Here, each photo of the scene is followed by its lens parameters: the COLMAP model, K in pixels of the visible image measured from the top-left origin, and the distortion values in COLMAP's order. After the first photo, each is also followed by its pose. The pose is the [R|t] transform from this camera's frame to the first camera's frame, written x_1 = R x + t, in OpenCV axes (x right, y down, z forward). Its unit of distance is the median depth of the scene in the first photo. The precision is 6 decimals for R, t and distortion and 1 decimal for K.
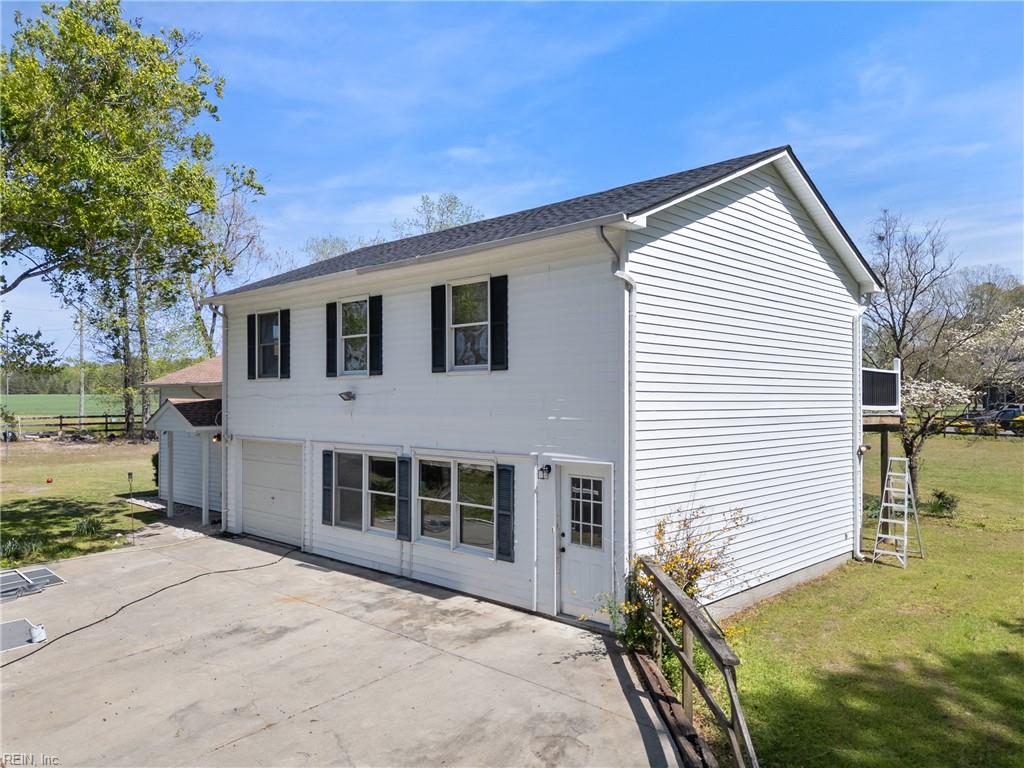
lens RADIAL K [[768.1, 0, 511.7], [0, 768.1, 386.6], [0, 0, 1]] dist [0.031633, -0.000448]
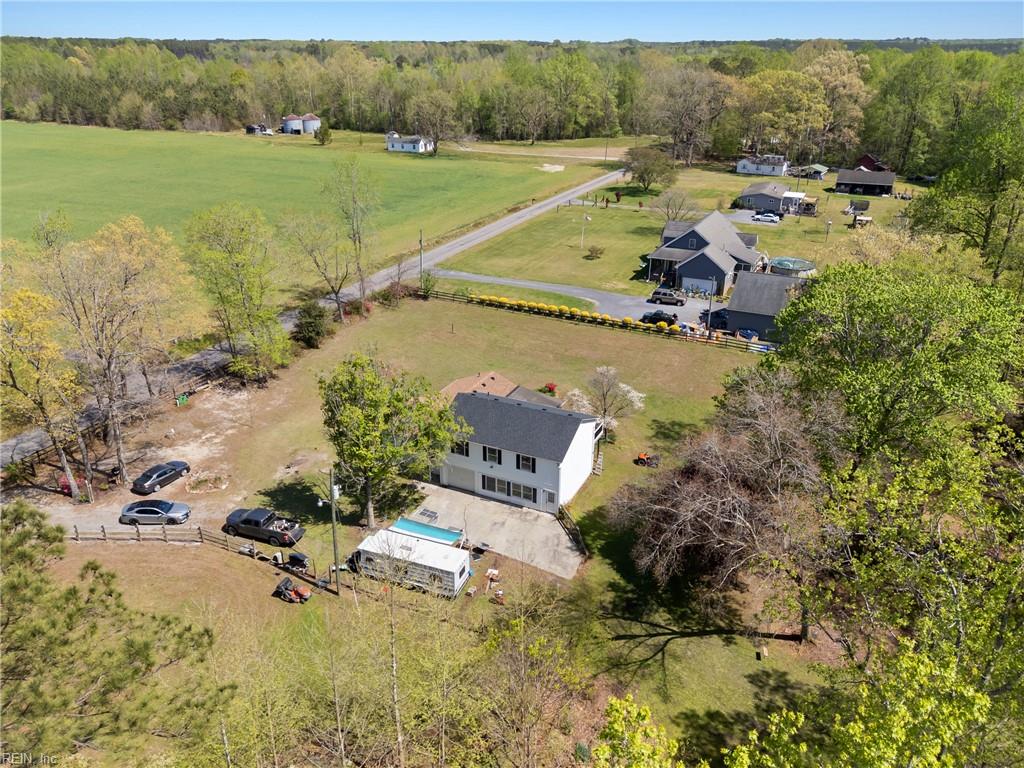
lens RADIAL K [[768.1, 0, 519.2], [0, 768.1, 377.5], [0, 0, 1]] dist [0.031633, -0.000448]
pose [[0.948787, -0.118217, 0.292966, -1.493791], [-0.011654, 0.913620, 0.406402, -2.614628], [-0.315703, -0.389003, 0.865453, -3.136480]]
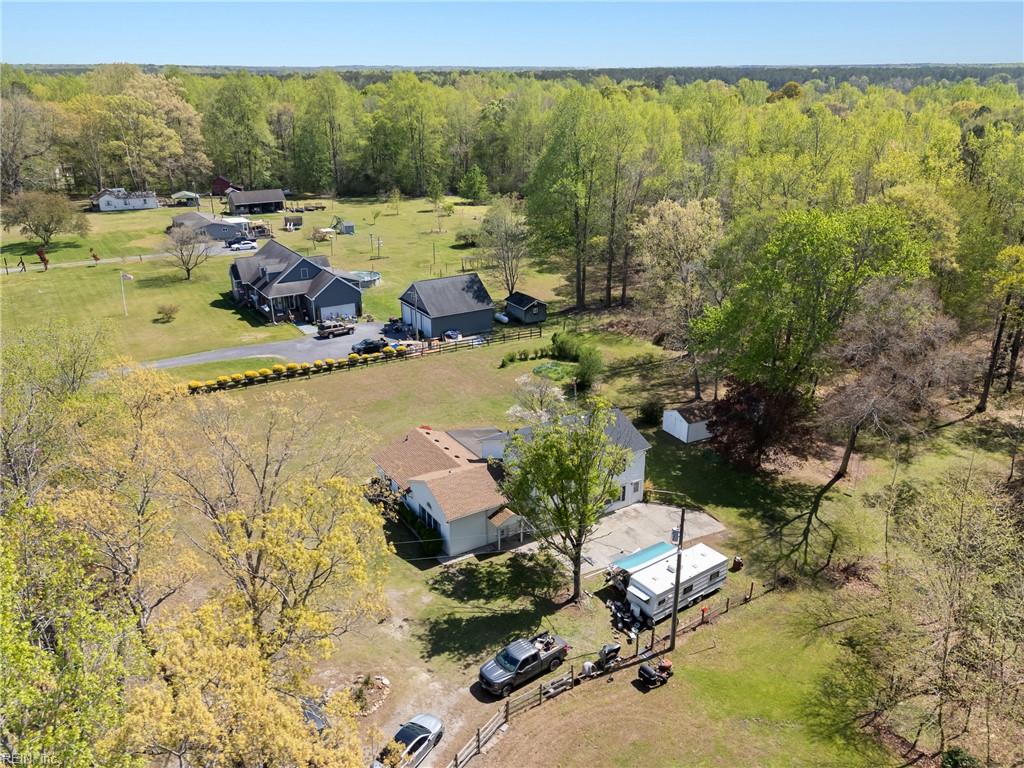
lens RADIAL K [[768.1, 0, 517.5], [0, 768.1, 390.5], [0, 0, 1]] dist [0.031633, -0.000448]
pose [[0.244872, -0.364352, 0.898491, -4.735601], [-0.017340, 0.924910, 0.379791, -2.544660], [-0.969400, -0.108580, 0.220167, 0.511696]]
